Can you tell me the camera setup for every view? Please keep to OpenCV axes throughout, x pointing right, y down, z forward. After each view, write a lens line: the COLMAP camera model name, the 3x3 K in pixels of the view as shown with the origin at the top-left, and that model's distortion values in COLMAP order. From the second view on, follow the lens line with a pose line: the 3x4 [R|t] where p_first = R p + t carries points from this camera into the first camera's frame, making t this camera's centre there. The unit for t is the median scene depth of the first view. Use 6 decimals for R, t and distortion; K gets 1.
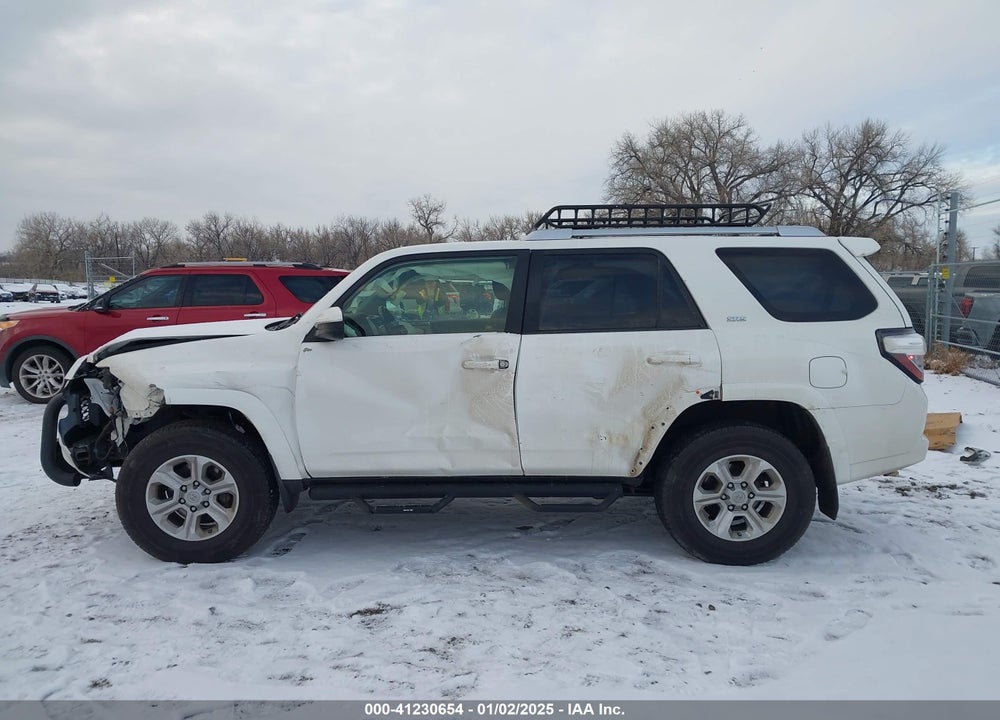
lens RADIAL K [[779.3, 0, 494.8], [0, 779.3, 350.8], [0, 0, 1]] dist [0.041266, -0.061403]
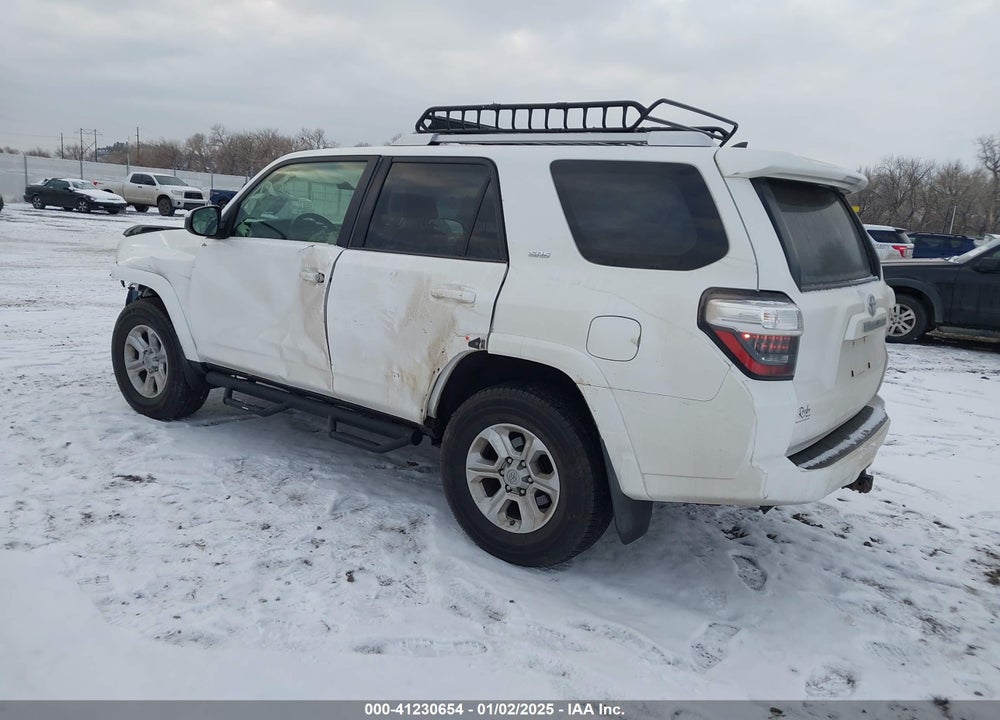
lens RADIAL K [[776.5, 0, 509.9], [0, 776.5, 370.1], [0, 0, 1]] dist [0.045317, -0.050479]
pose [[0.801238, 0.177582, -0.571386, 0.736914], [-0.120873, 0.983293, 0.136103, -0.028594], [0.586009, -0.039986, 0.809317, 0.356375]]
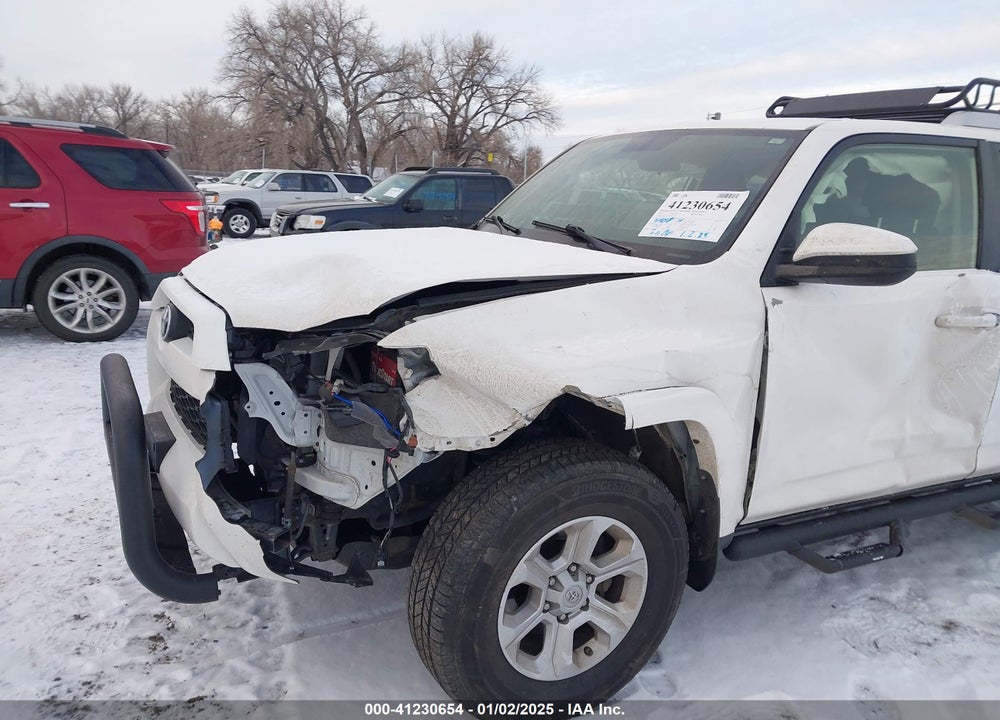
lens RADIAL K [[779.3, 0, 487.1], [0, 779.3, 365.6], [0, 0, 1]] dist [0.041266, -0.061403]
pose [[0.885155, -0.050532, 0.462544, -0.655625], [-0.017619, 0.989732, 0.141842, -0.030566], [-0.464963, -0.133702, 0.875176, 0.601548]]
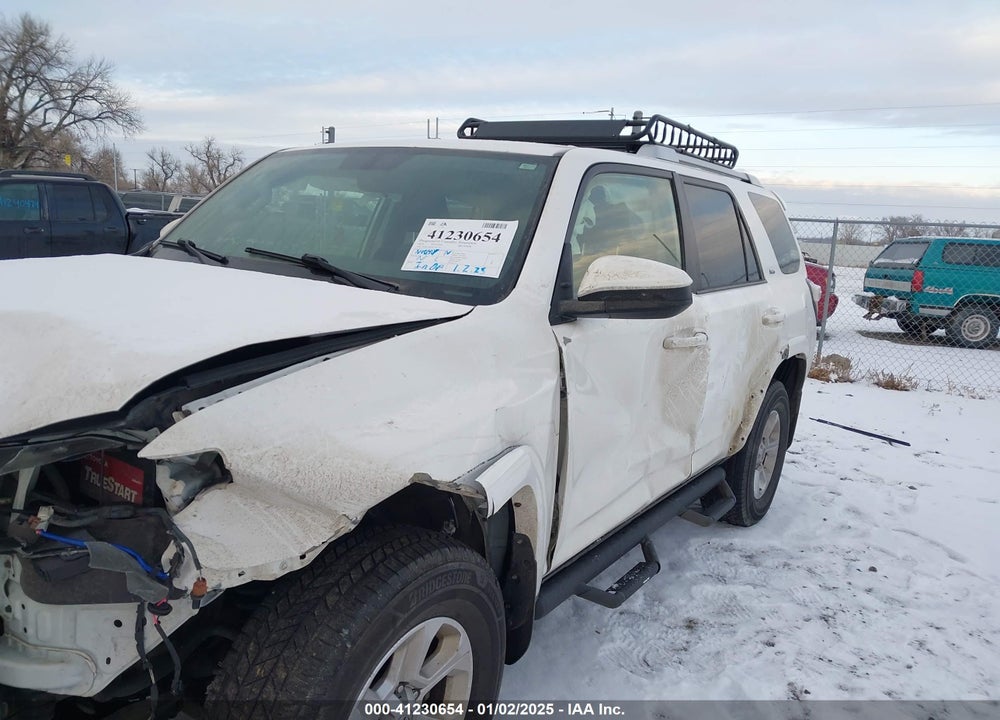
lens RADIAL K [[776.5, 0, 495.3], [0, 776.5, 364.8], [0, 0, 1]] dist [0.045317, -0.050479]
pose [[0.551502, -0.105413, 0.827486, -0.668944], [0.003787, 0.992290, 0.123883, -0.046876], [-0.834165, -0.065188, 0.547649, 0.747522]]
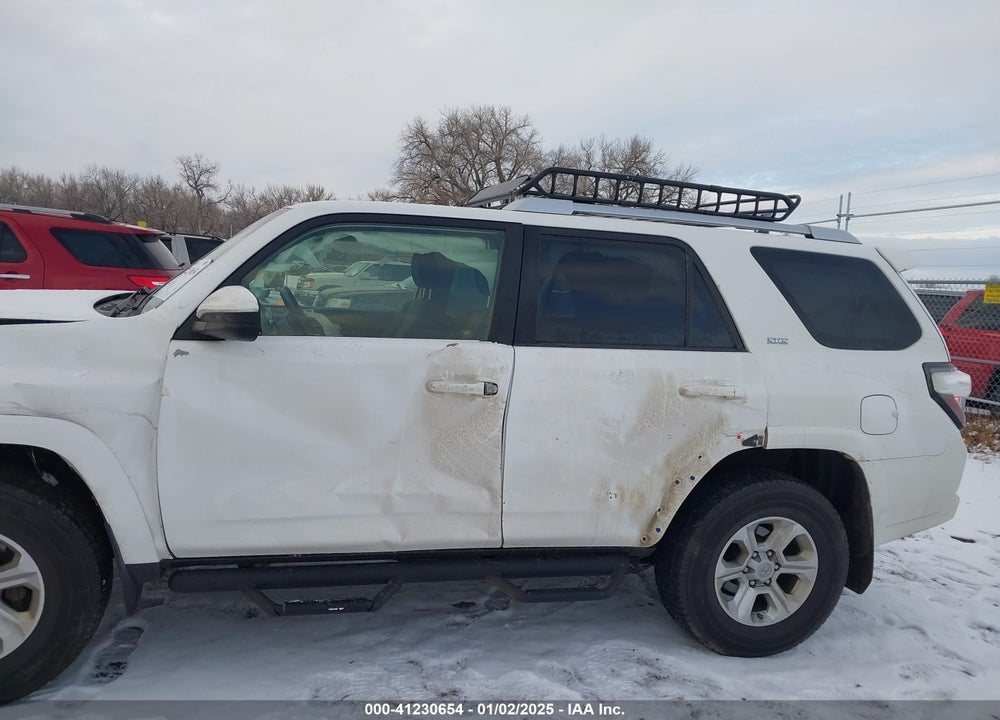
lens RADIAL K [[776.5, 0, 492.9], [0, 776.5, 354.6], [0, 0, 1]] dist [0.045317, -0.050479]
pose [[0.957520, 0.051217, 0.283781, -0.177122], [-0.058786, 0.998104, 0.018215, -0.024722], [-0.282310, -0.034123, 0.958716, 0.338512]]
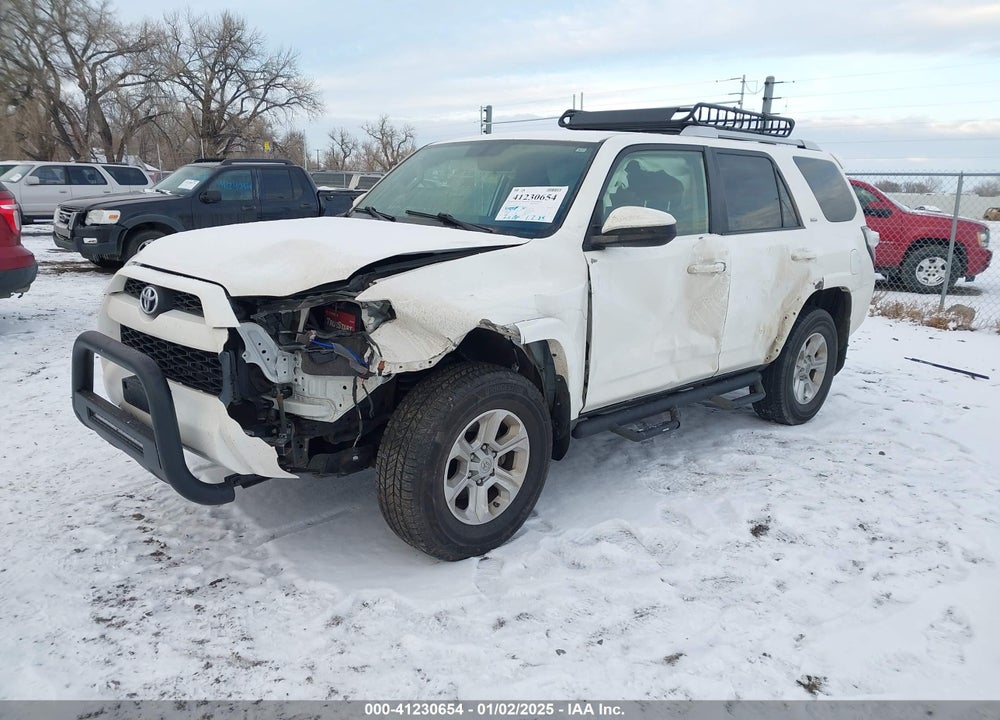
lens RADIAL K [[776.5, 0, 493.4], [0, 776.5, 360.3], [0, 0, 1]] dist [0.045317, -0.050479]
pose [[0.712708, -0.126181, 0.690018, -0.869130], [0.025327, 0.987675, 0.154453, -0.025418], [-0.701003, -0.092604, 0.707120, 0.481912]]
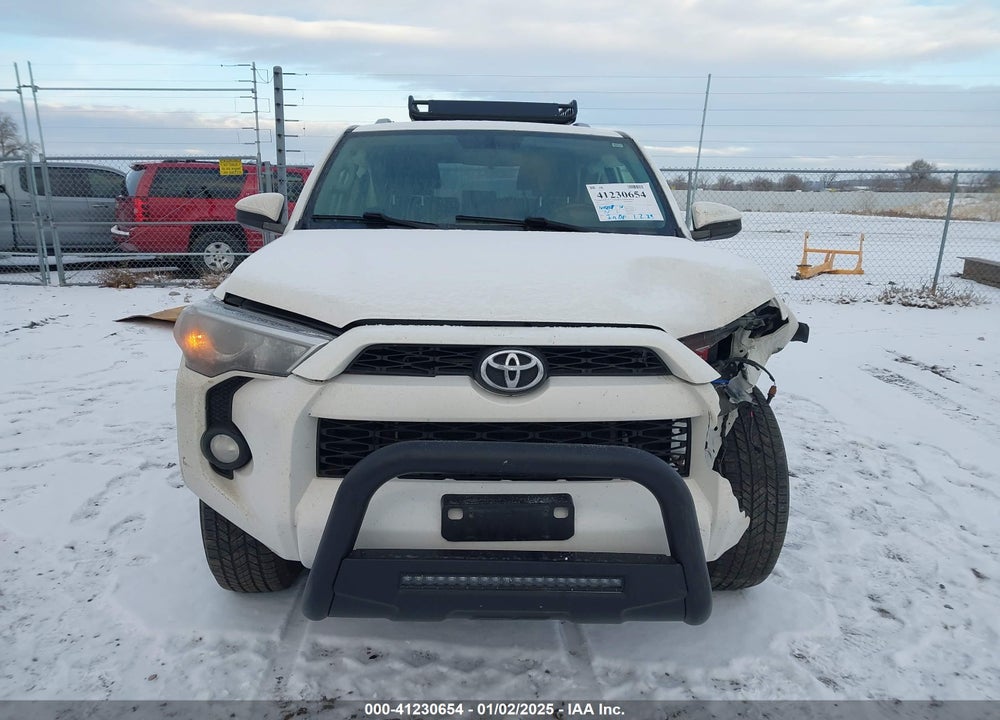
lens RADIAL K [[776.5, 0, 477.4], [0, 776.5, 374.4], [0, 0, 1]] dist [0.045317, -0.050479]
pose [[-0.035109, -0.220531, 0.974748, -1.034882], [0.068625, 0.972515, 0.222498, -0.077134], [-0.997025, 0.074704, -0.019010, 1.228809]]
